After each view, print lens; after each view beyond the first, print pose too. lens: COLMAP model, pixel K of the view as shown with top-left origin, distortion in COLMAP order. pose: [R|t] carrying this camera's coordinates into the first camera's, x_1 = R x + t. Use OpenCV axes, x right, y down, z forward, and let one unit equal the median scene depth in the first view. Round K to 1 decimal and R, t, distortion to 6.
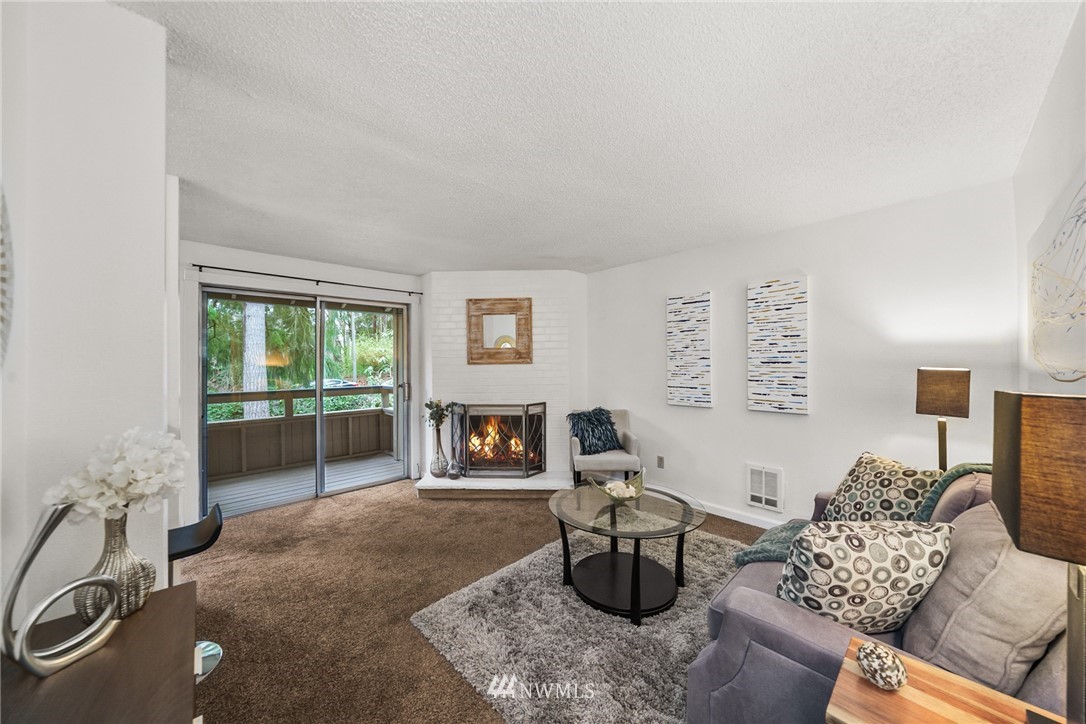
lens RADIAL K [[379.5, 0, 543.6], [0, 379.5, 362.9], [0, 0, 1]] dist [-0.006138, 0.000103]
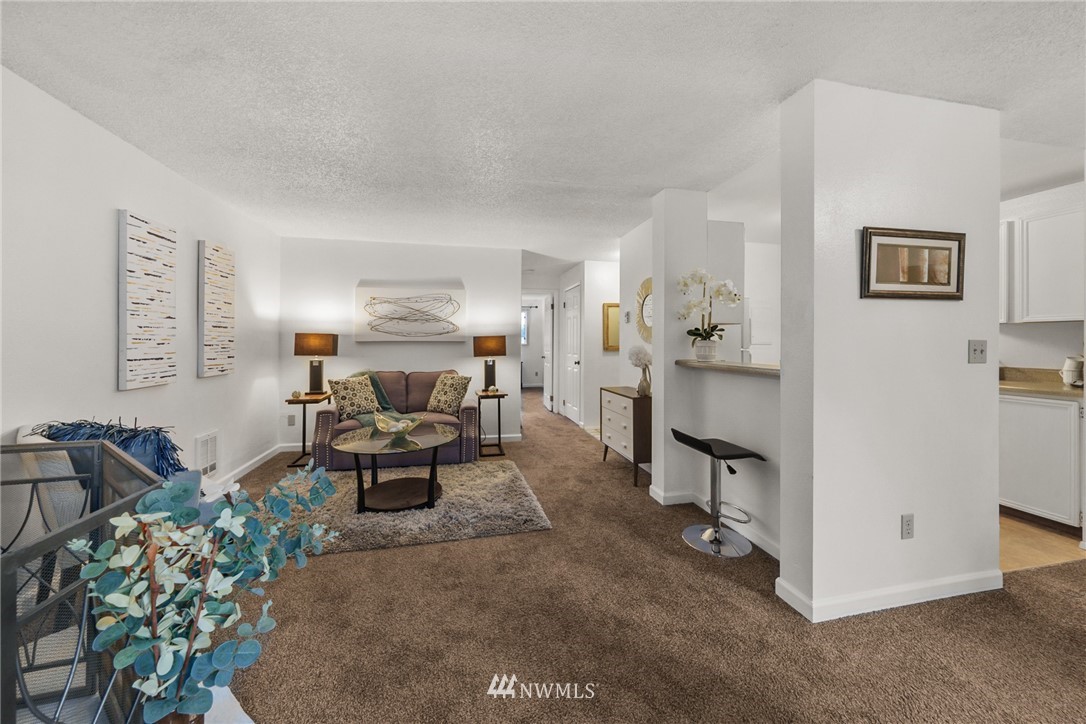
lens RADIAL K [[379.5, 0, 533.0], [0, 379.5, 344.1], [0, 0, 1]] dist [-0.006138, 0.000103]
pose [[-0.845399, -0.004823, 0.534113, -0.568479], [-0.005038, 0.999987, 0.001055, 0.035259], [-0.534111, -0.001799, -0.845412, 1.233746]]
